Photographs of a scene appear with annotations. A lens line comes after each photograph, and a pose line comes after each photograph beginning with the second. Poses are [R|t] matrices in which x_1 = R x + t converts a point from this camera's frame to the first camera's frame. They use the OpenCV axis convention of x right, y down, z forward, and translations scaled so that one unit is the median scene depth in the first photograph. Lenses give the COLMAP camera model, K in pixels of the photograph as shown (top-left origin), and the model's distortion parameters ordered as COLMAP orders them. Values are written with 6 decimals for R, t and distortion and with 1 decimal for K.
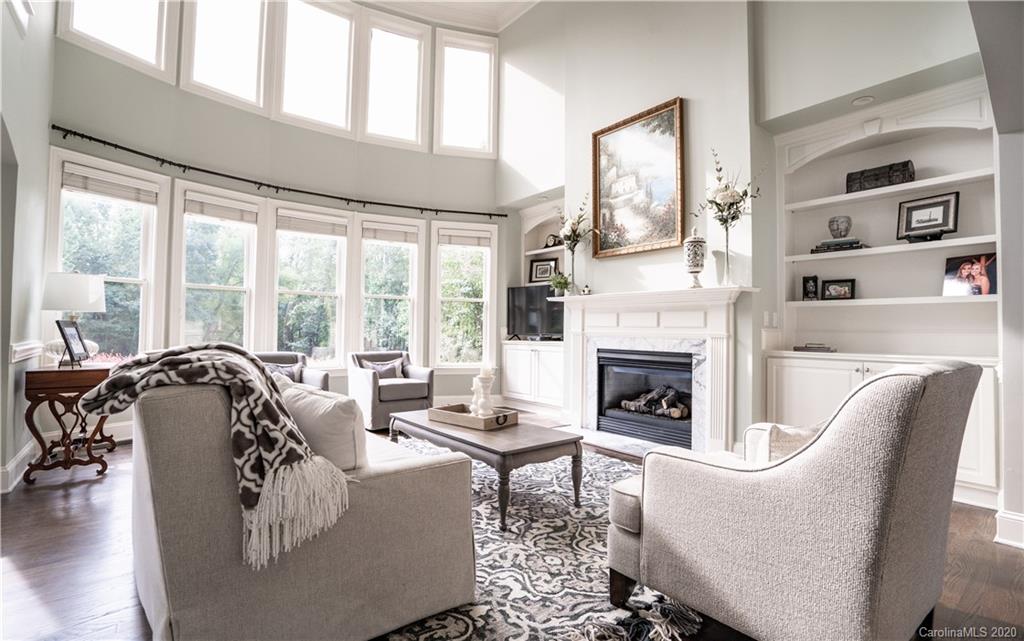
lens RADIAL K [[466.1, 0, 513.7], [0, 466.1, 311.7], [0, 0, 1]] dist [-0.033940, 0.005737]
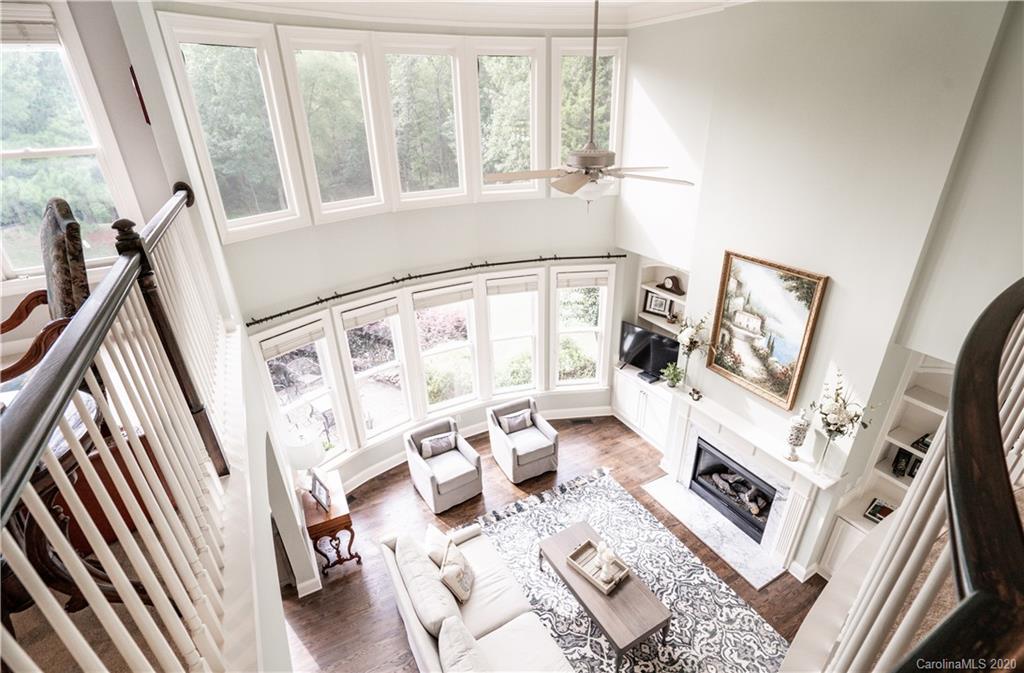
lens RADIAL K [[481.3, 0, 530.4], [0, 481.3, 343.9], [0, 0, 1]] dist [-0.027330, 0.001065]
pose [[0.987102, 0.050471, -0.151927, -0.069405], [0.029092, 0.876654, 0.480241, -0.751619], [0.157426, -0.478467, 0.863879, 0.006600]]
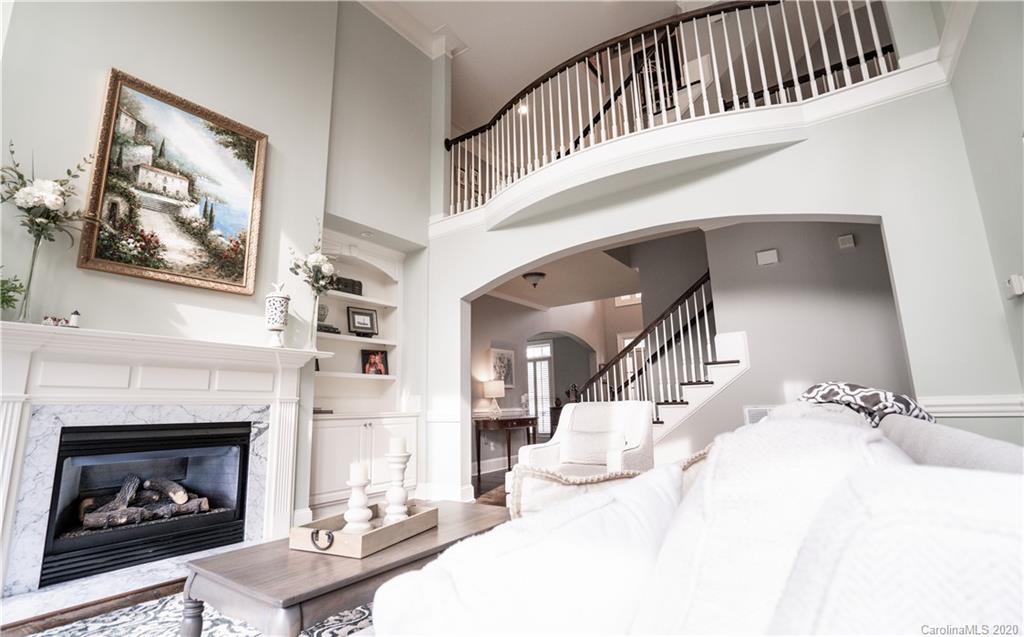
lens RADIAL K [[466.1, 0, 516.9], [0, 466.1, 312.6], [0, 0, 1]] dist [-0.033940, 0.005737]
pose [[-0.266862, 0.184658, 0.945879, -0.518865], [-0.017213, 0.980402, -0.196254, 0.044047], [-0.963581, -0.068654, -0.258453, 0.665693]]
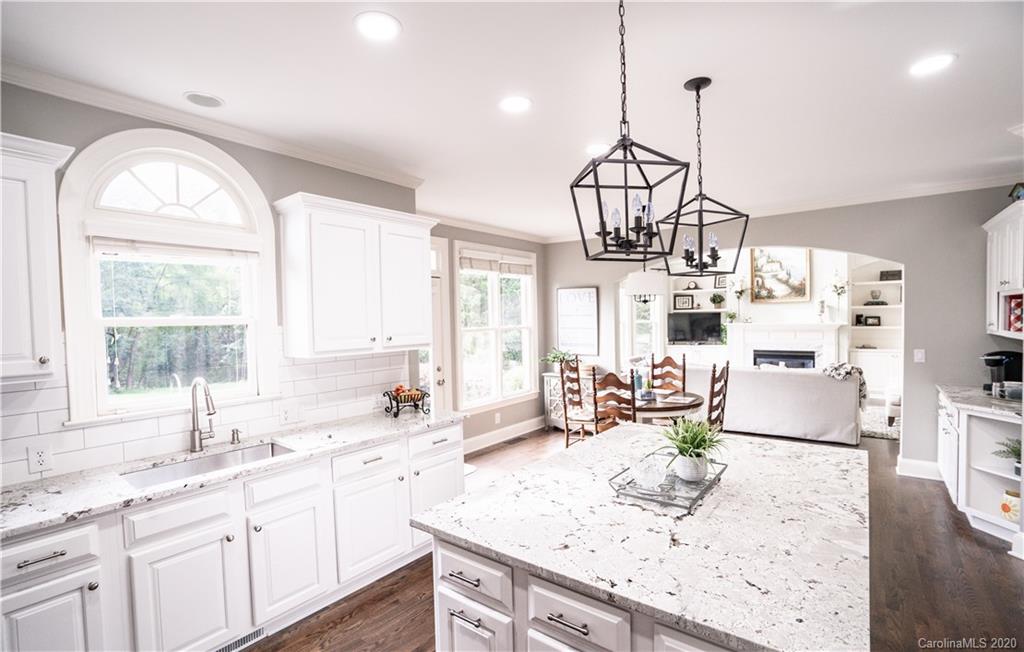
lens RADIAL K [[472.4, 0, 517.8], [0, 472.4, 329.2], [0, 0, 1]] dist [-0.026576, 0.006942]
pose [[0.968505, -0.035546, 0.246444, -1.326349], [0.020007, 0.997667, 0.065272, -0.163193], [-0.248190, -0.058285, 0.966956, -0.684216]]
